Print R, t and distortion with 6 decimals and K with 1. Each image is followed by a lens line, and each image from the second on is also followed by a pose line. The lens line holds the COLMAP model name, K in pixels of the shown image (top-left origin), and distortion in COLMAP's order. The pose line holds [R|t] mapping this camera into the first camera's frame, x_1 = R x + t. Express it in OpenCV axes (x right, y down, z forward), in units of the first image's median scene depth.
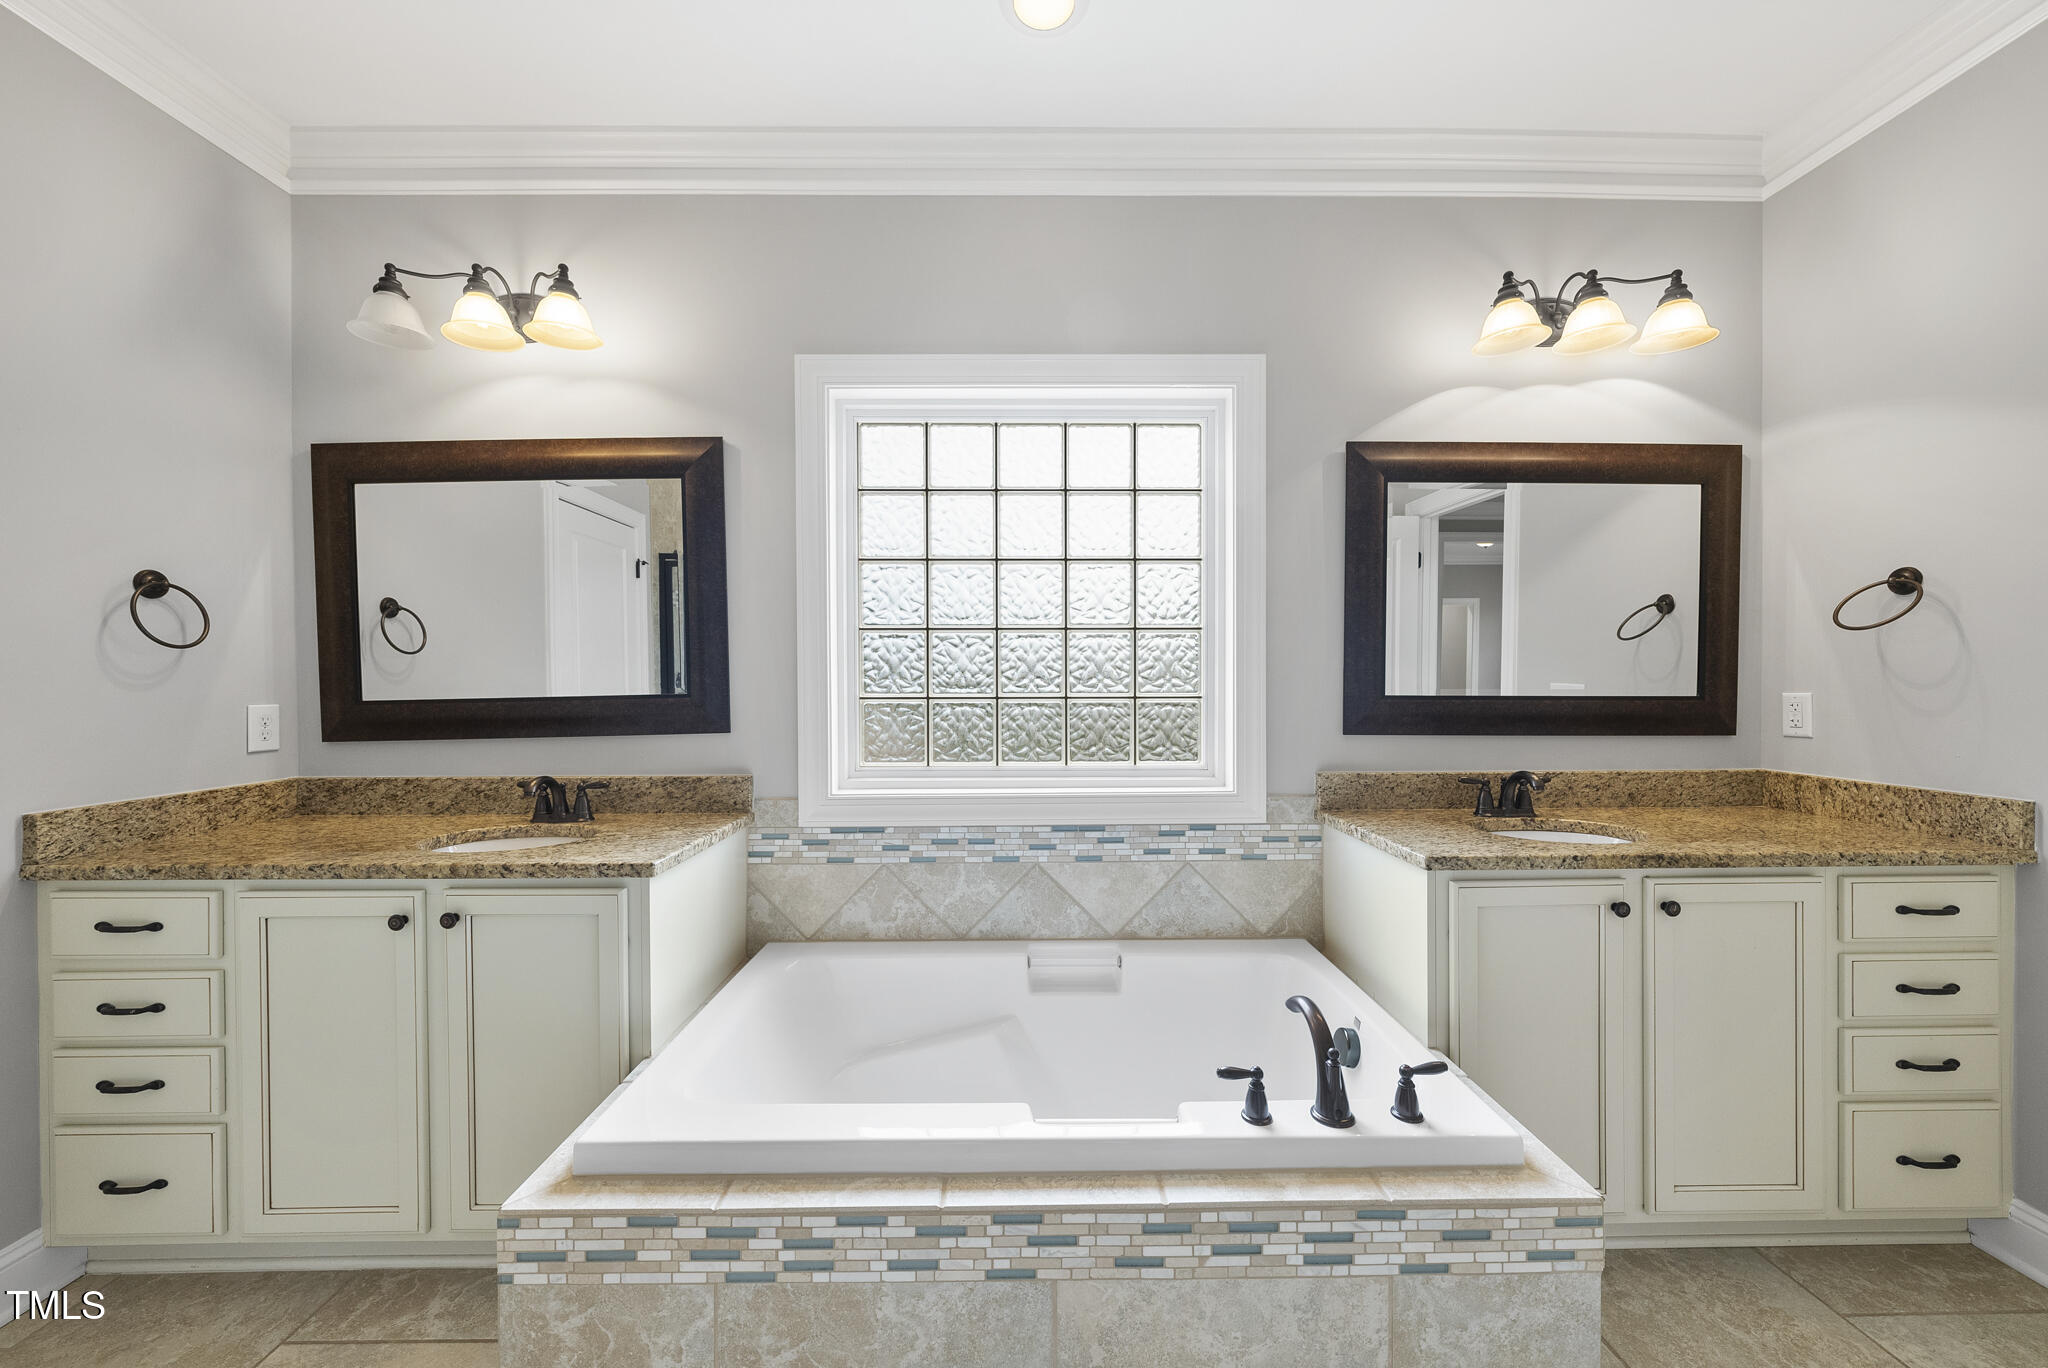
lens RADIAL K [[718.3, 0, 1024.0], [0, 718.3, 684.0], [0, 0, 1]] dist [-0.000893, 0.000093]
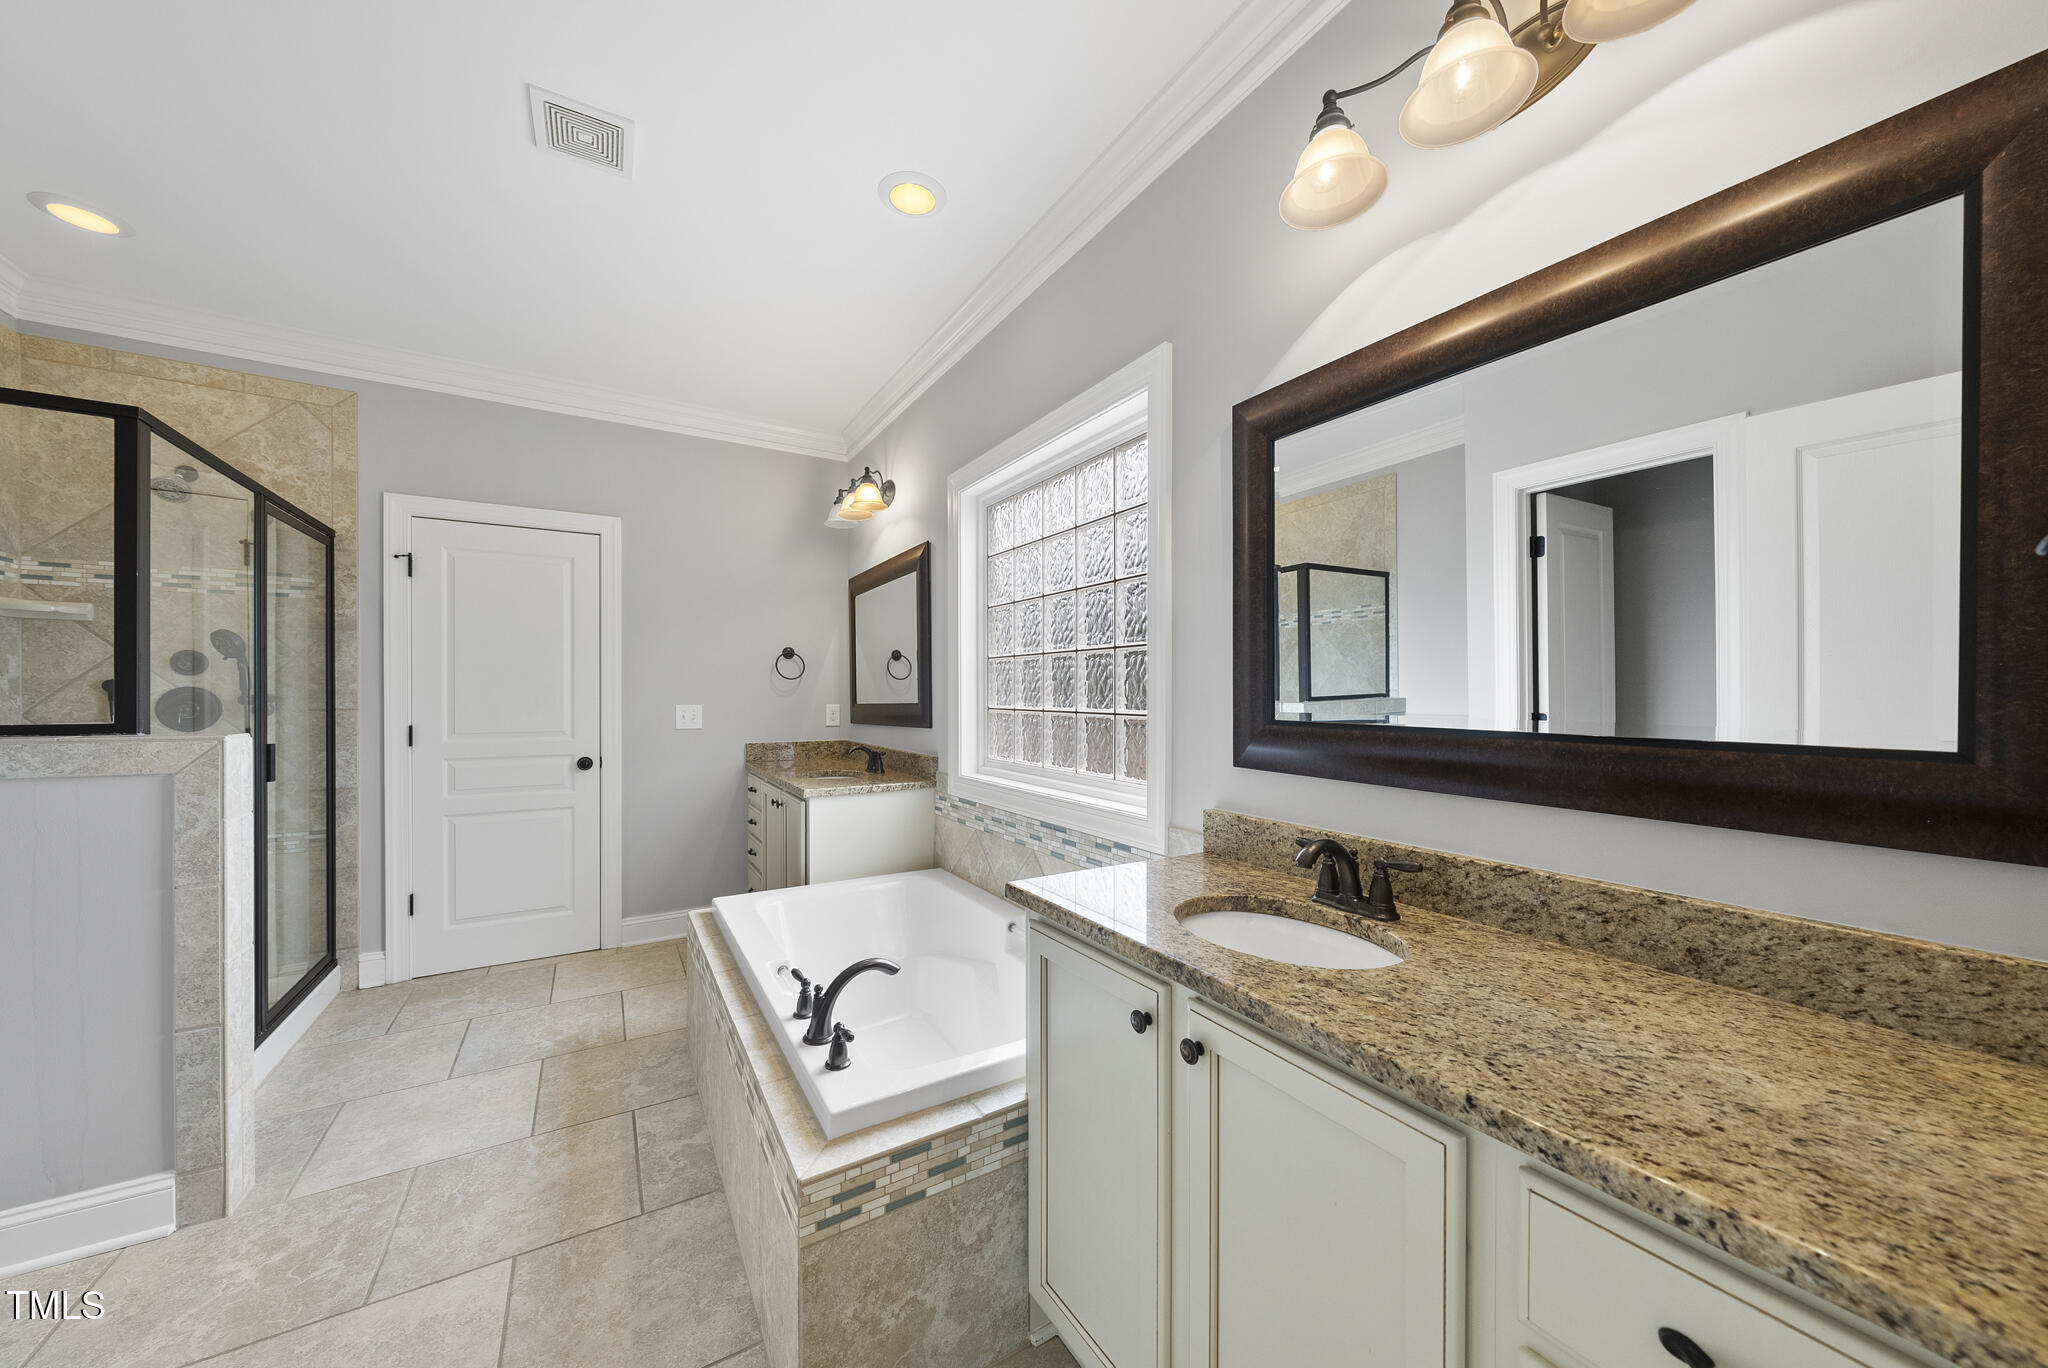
lens RADIAL K [[694.3, 0, 1024.0], [0, 694.3, 684.0], [0, 0, 1]] dist [0.000682, 0.000010]
pose [[0.524162, -0.006508, -0.851594, 0.989634], [-0.005425, 0.999925, -0.010981, -0.012581], [0.851601, 0.010376, 0.524087, 0.383683]]
